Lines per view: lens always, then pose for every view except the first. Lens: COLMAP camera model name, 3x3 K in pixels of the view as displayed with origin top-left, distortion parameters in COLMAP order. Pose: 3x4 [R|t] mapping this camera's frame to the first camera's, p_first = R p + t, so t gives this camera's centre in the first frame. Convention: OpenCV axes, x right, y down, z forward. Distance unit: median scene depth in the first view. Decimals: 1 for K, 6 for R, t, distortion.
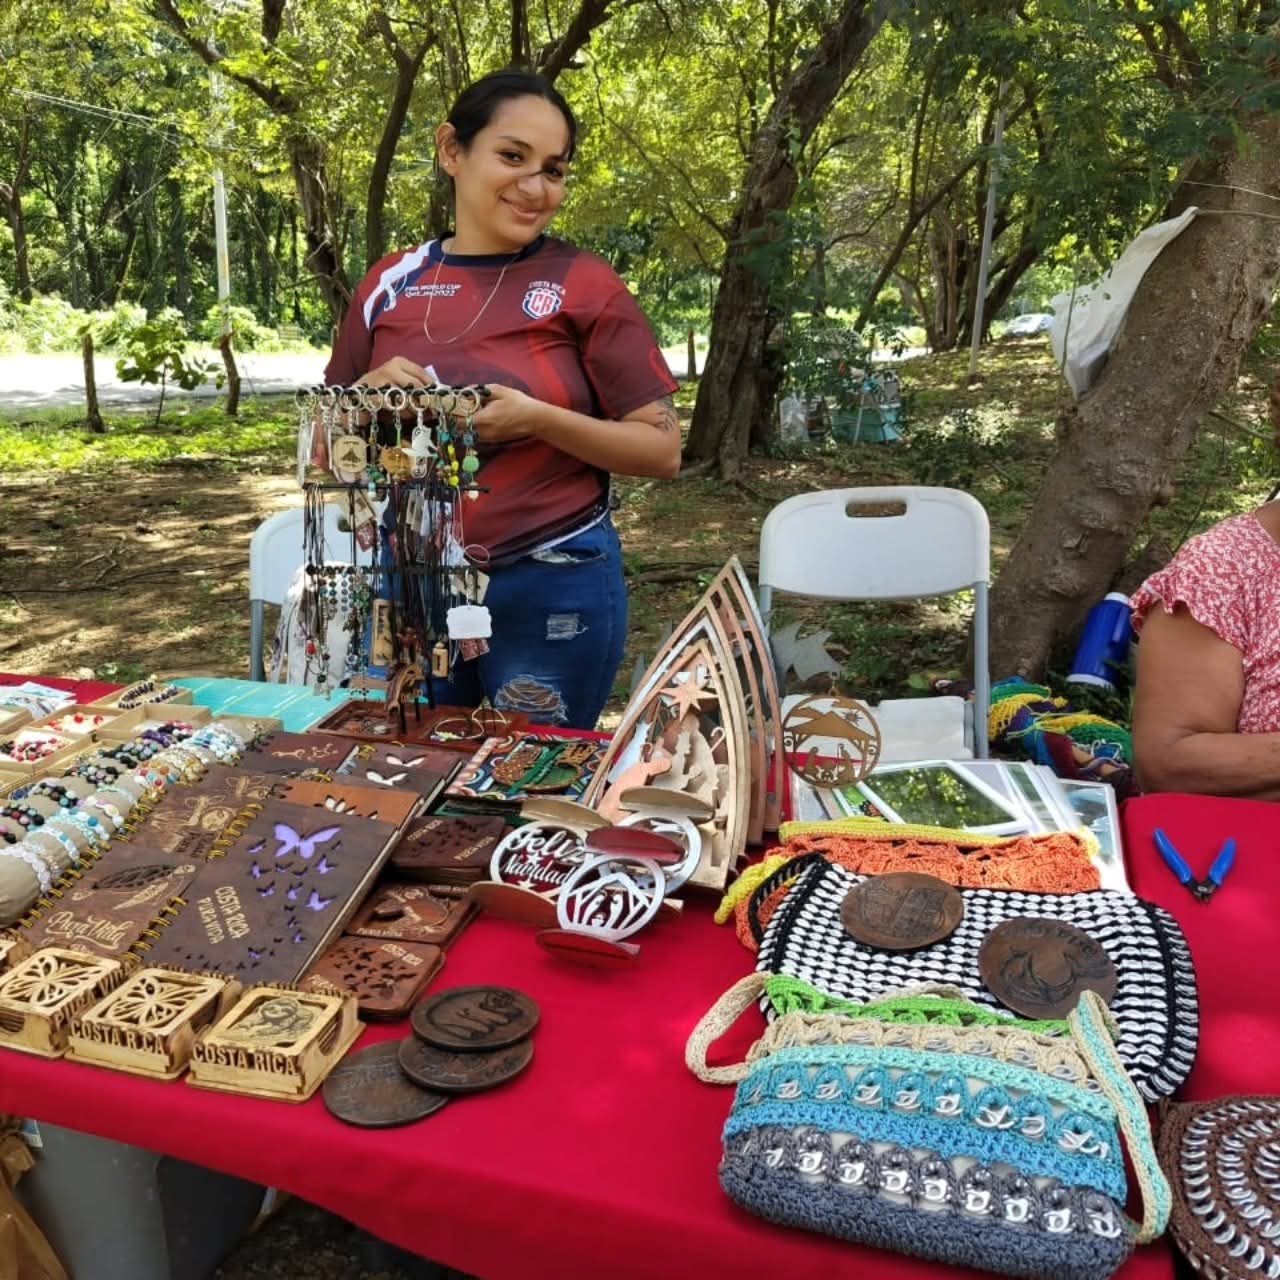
lens RADIAL K [[1179.3, 0, 639.9], [0, 1179.3, 664.2], [0, 0, 1]] dist [0.002167, -0.002323]
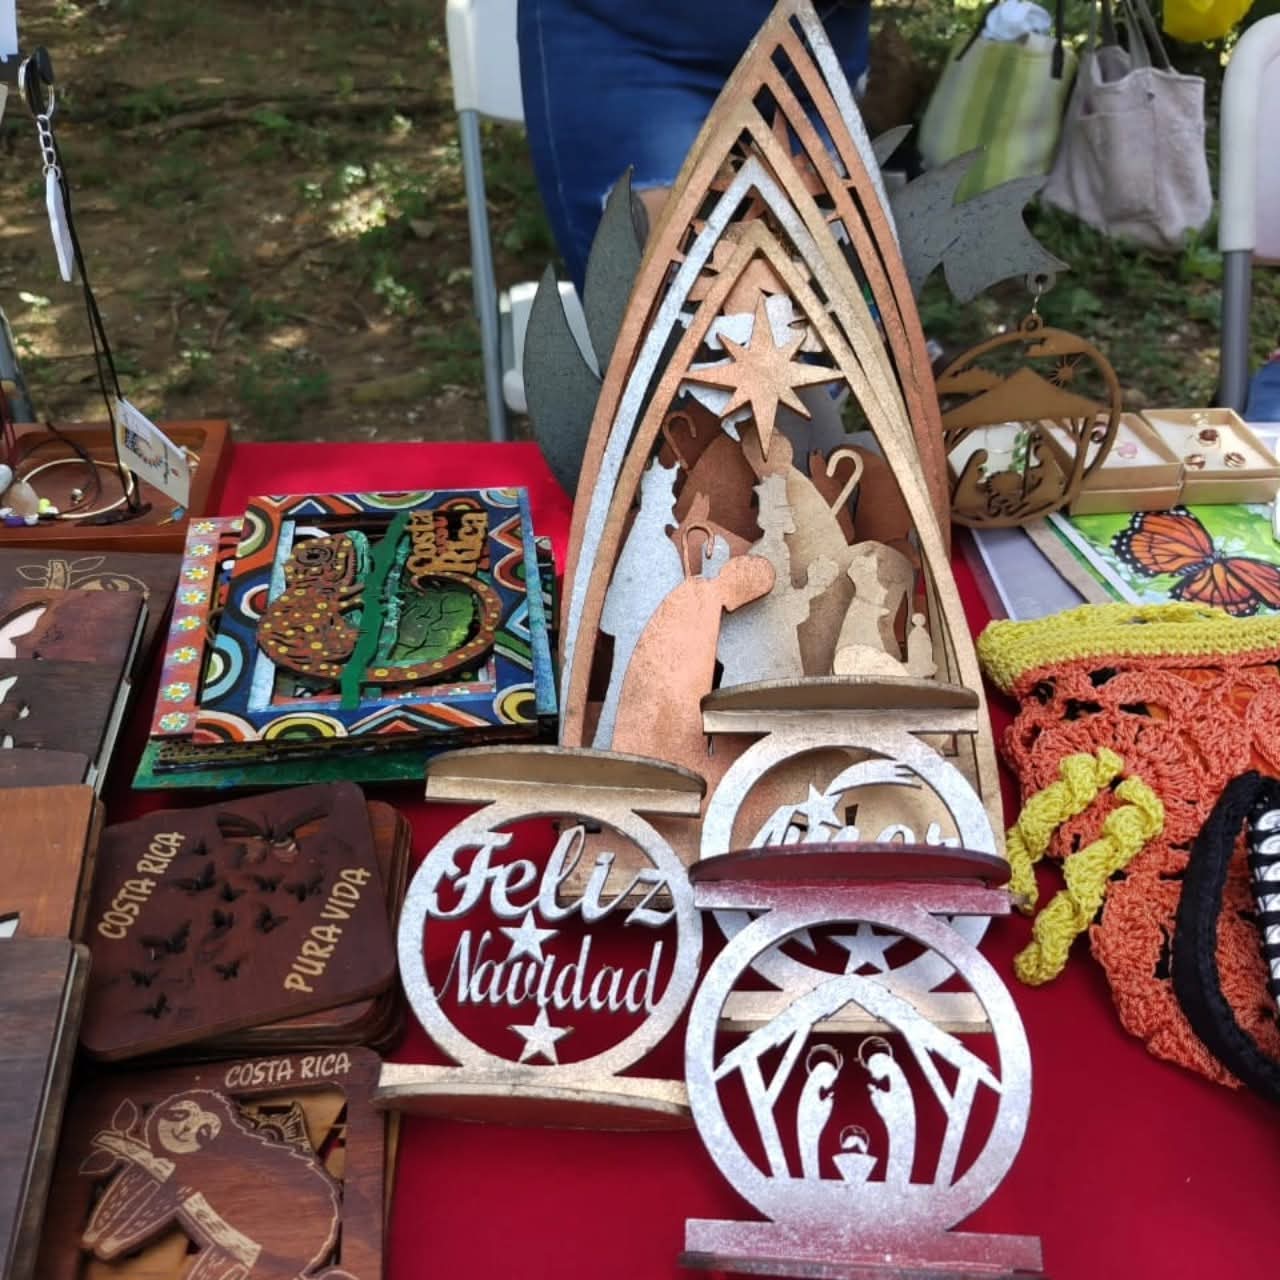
lens RADIAL K [[1179.3, 0, 639.9], [0, 1179.3, 664.2], [0, 0, 1]] dist [0.002167, -0.002323]
pose [[0.927938, -0.205587, 0.310909, -0.148615], [0.085503, 0.929297, 0.359301, -0.031411], [-0.362794, -0.306825, 0.879908, 0.696398]]
